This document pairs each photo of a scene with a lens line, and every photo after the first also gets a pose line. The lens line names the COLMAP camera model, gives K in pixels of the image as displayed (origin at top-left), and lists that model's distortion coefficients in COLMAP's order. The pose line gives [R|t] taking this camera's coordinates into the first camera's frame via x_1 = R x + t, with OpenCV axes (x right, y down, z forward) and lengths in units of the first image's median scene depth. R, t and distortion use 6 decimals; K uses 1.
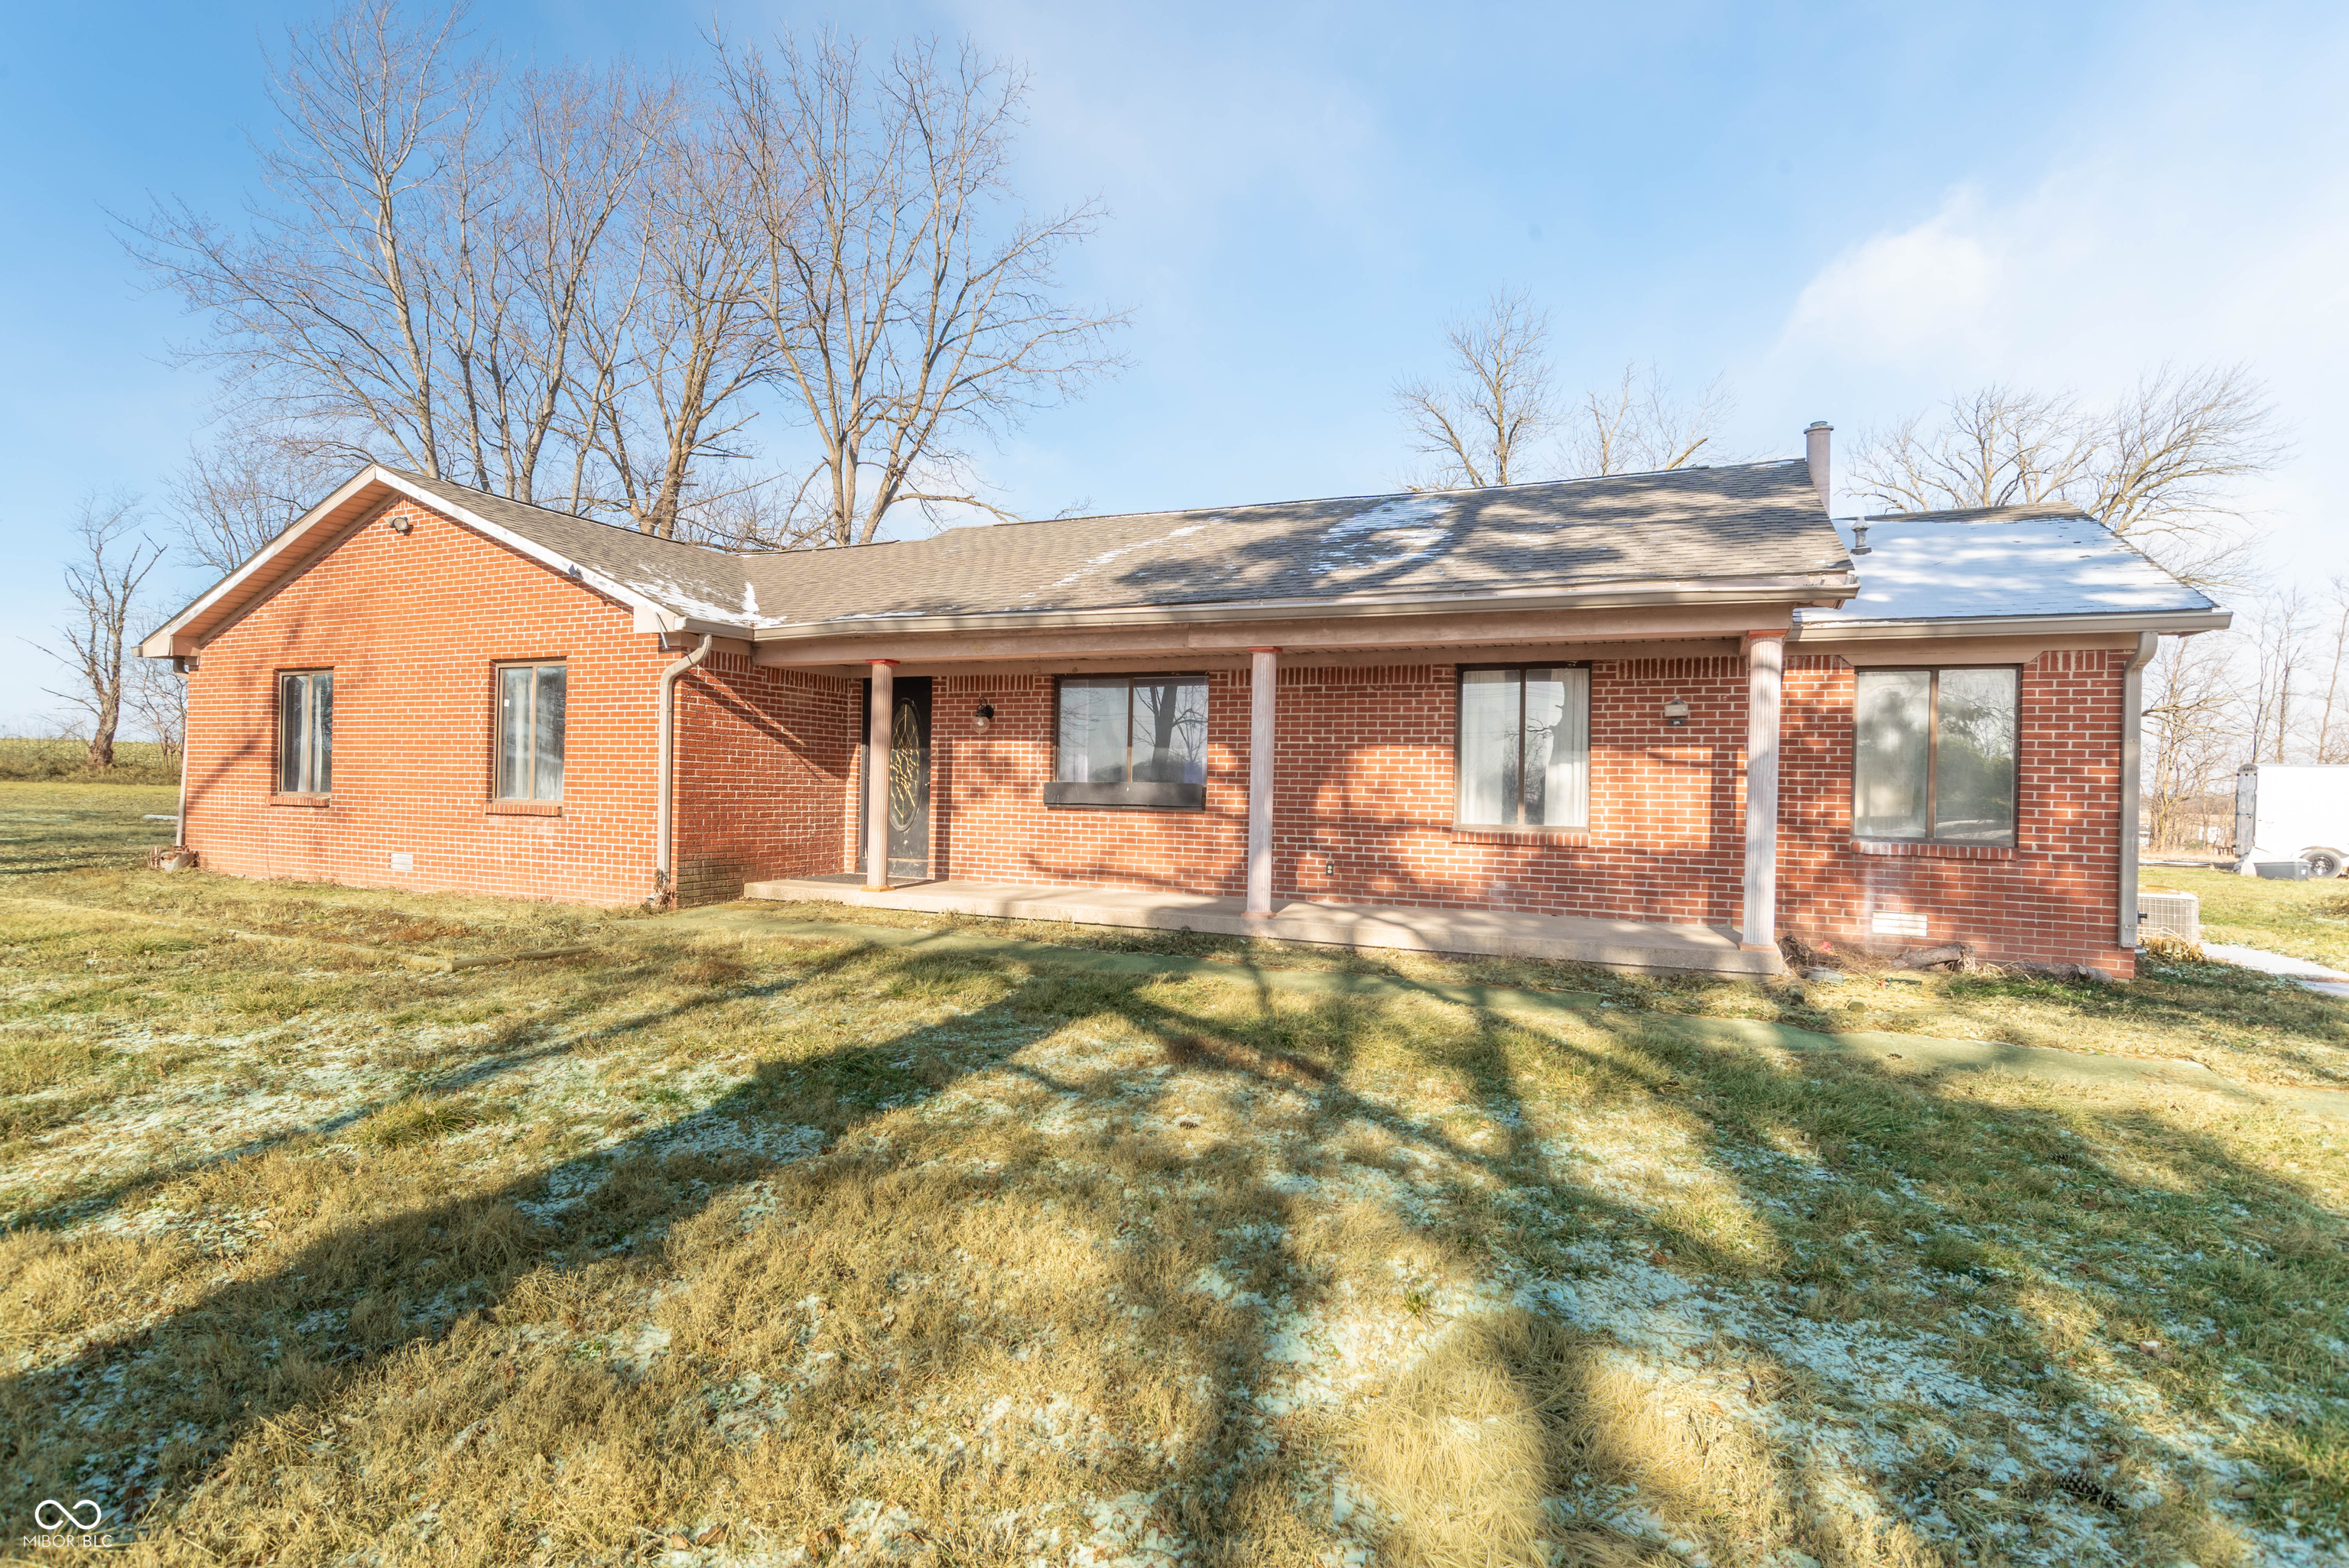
lens RADIAL K [[1202.4, 0, 1172.9], [0, 1202.4, 766.3], [0, 0, 1]] dist [-0.008502, 0.007581]
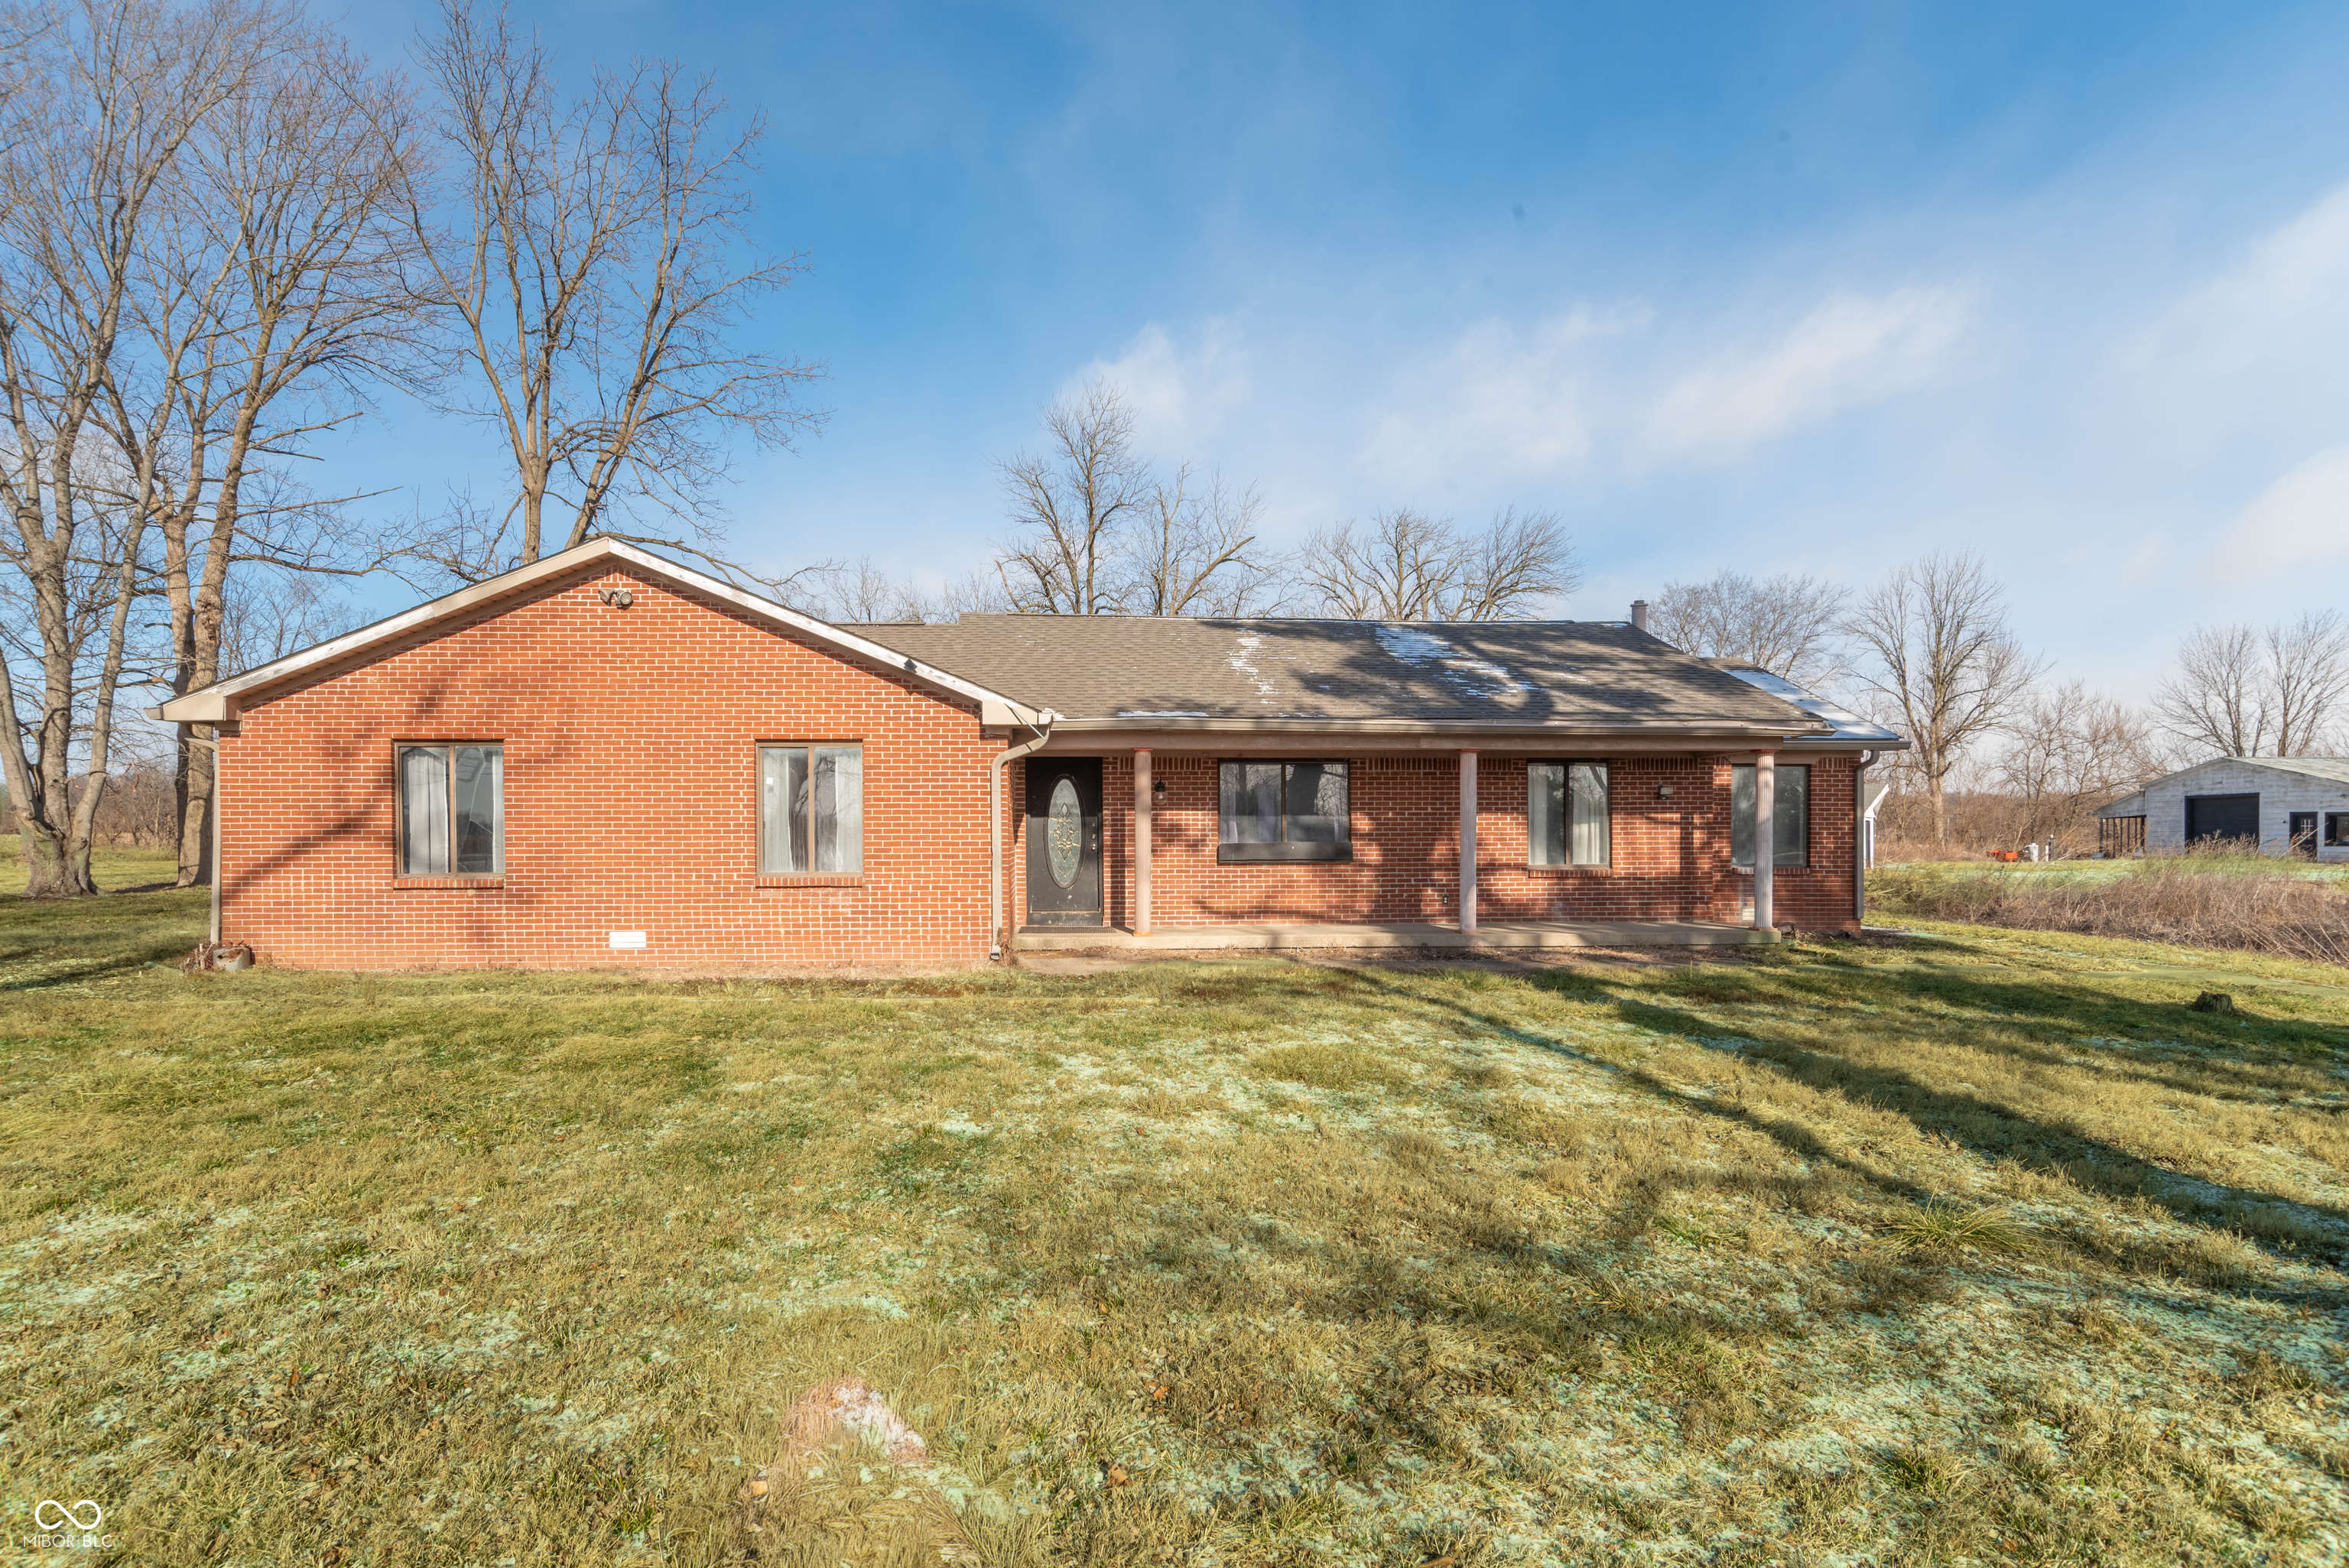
lens RADIAL K [[1202.4, 0, 1186.2], [0, 1202.4, 800.2], [0, 0, 1]] dist [-0.008502, 0.007581]
pose [[0.877996, -0.008943, 0.478584, -0.768958], [0.011059, 0.999938, -0.001605, -0.031425], [-0.478540, 0.006702, 0.878040, -0.099727]]
